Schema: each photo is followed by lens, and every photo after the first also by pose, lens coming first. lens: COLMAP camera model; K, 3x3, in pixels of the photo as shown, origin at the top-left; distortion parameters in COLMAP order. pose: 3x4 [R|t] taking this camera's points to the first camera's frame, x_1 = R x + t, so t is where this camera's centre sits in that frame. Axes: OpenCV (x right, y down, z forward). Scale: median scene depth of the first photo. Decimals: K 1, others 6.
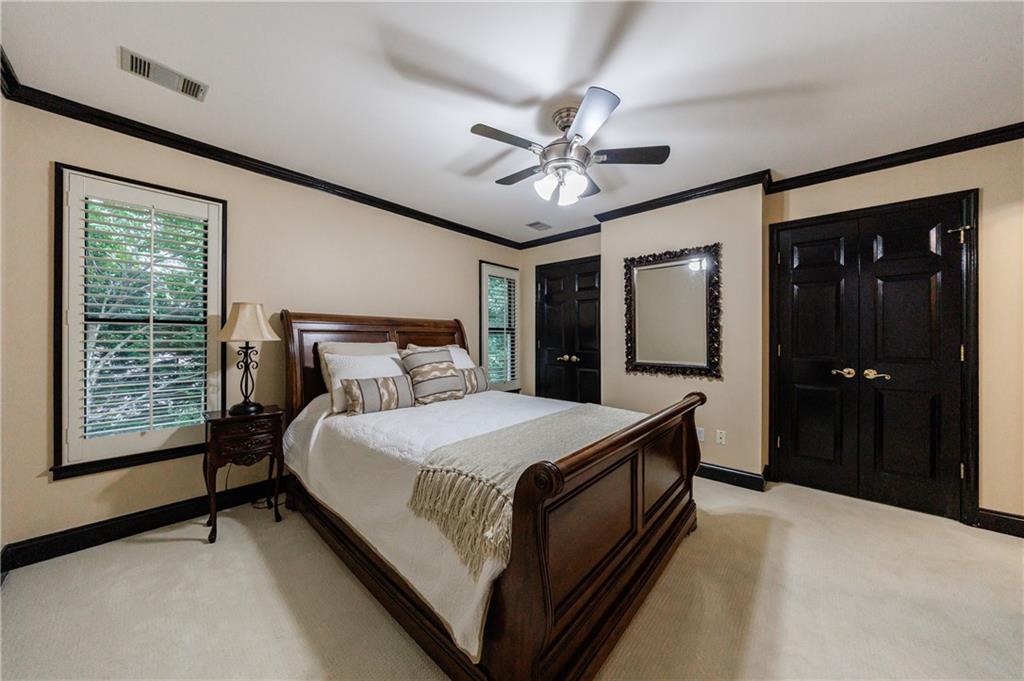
lens RADIAL K [[338.8, 0, 512.1], [0, 338.8, 337.9], [0, 0, 1]] dist [-0.001315, -0.000082]
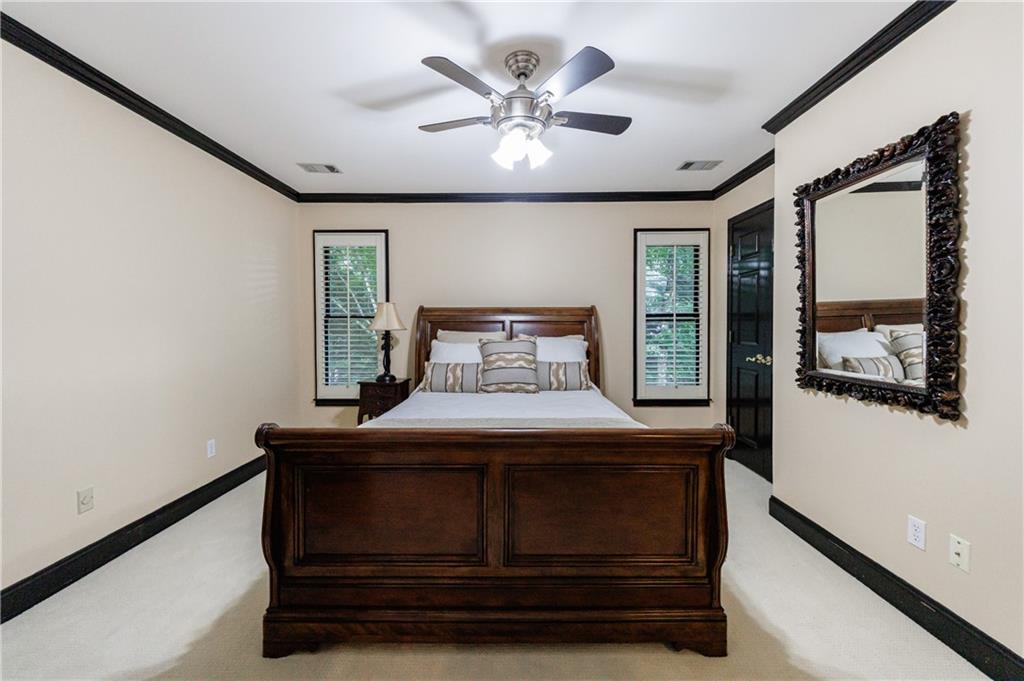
lens RADIAL K [[408.6, 0, 512.0], [0, 408.6, 335.0], [0, 0, 1]] dist [0.000813, 0.000004]
pose [[0.664082, 0.015090, -0.747507, 0.617251], [0.000871, 0.999780, 0.020957, -0.002616], [0.747659, -0.014568, 0.663923, 0.209548]]
